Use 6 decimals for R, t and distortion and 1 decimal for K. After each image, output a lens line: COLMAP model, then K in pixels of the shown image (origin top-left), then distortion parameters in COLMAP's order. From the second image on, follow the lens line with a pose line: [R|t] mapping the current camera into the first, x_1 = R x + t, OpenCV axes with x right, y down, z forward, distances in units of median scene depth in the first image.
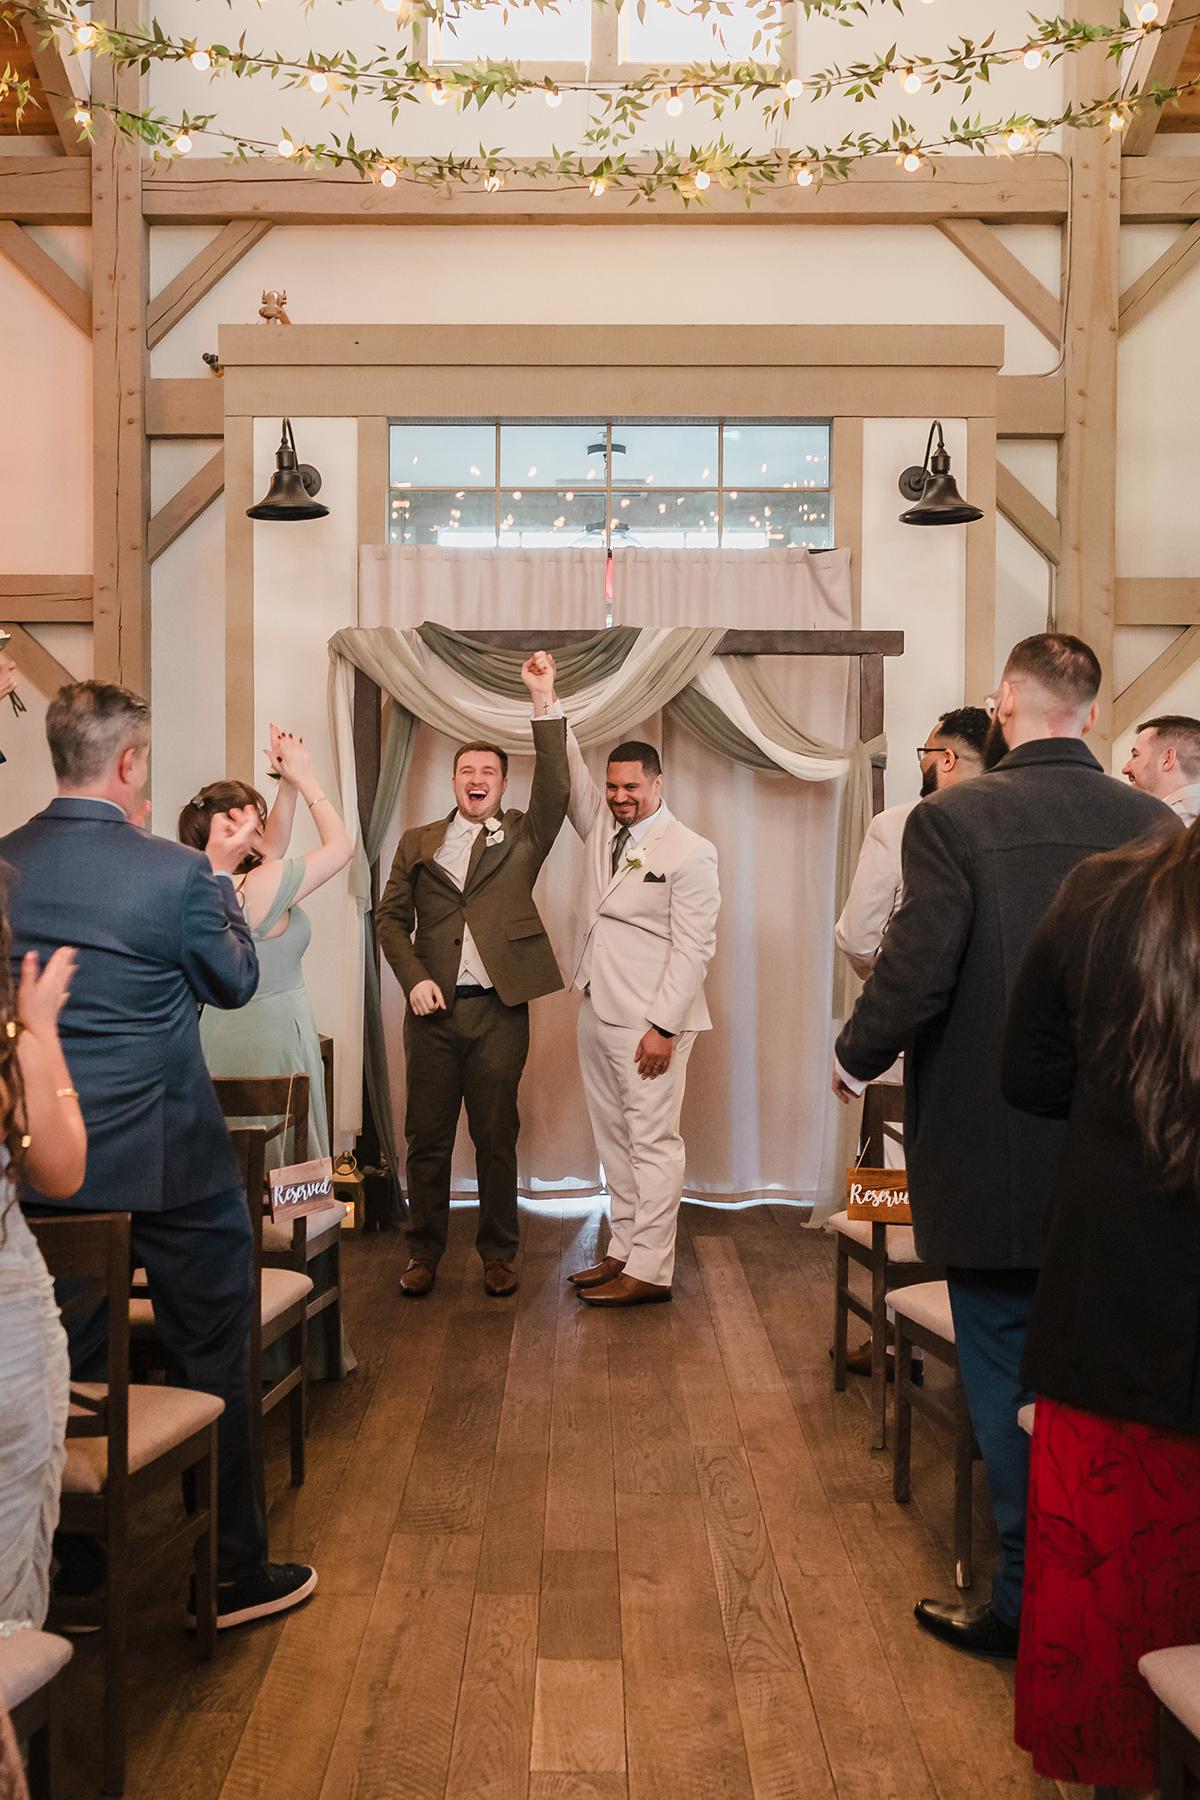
lens RADIAL K [[1824.3, 0, 553.8], [0, 1824.3, 893.7], [0, 0, 1]] dist [0.005053, -0.003864]
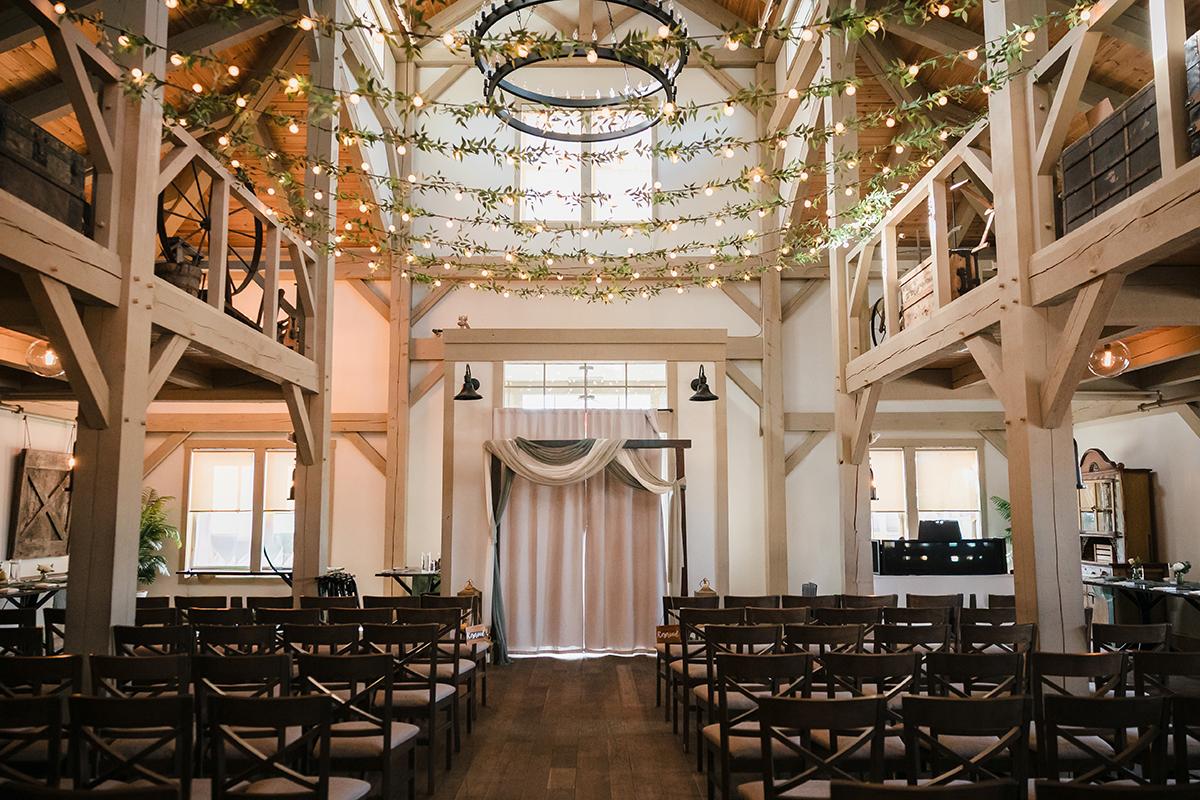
lens RADIAL K [[874.2, 0, 601.2], [0, 874.2, 418.3], [0, 0, 1]] dist [0.001598, 0.001380]
pose [[0.999637, -0.003088, 0.026773, 0.019976], [0.006814, 0.990098, -0.140216, 0.008818], [-0.026075, 0.140347, 0.989759, -0.306983]]
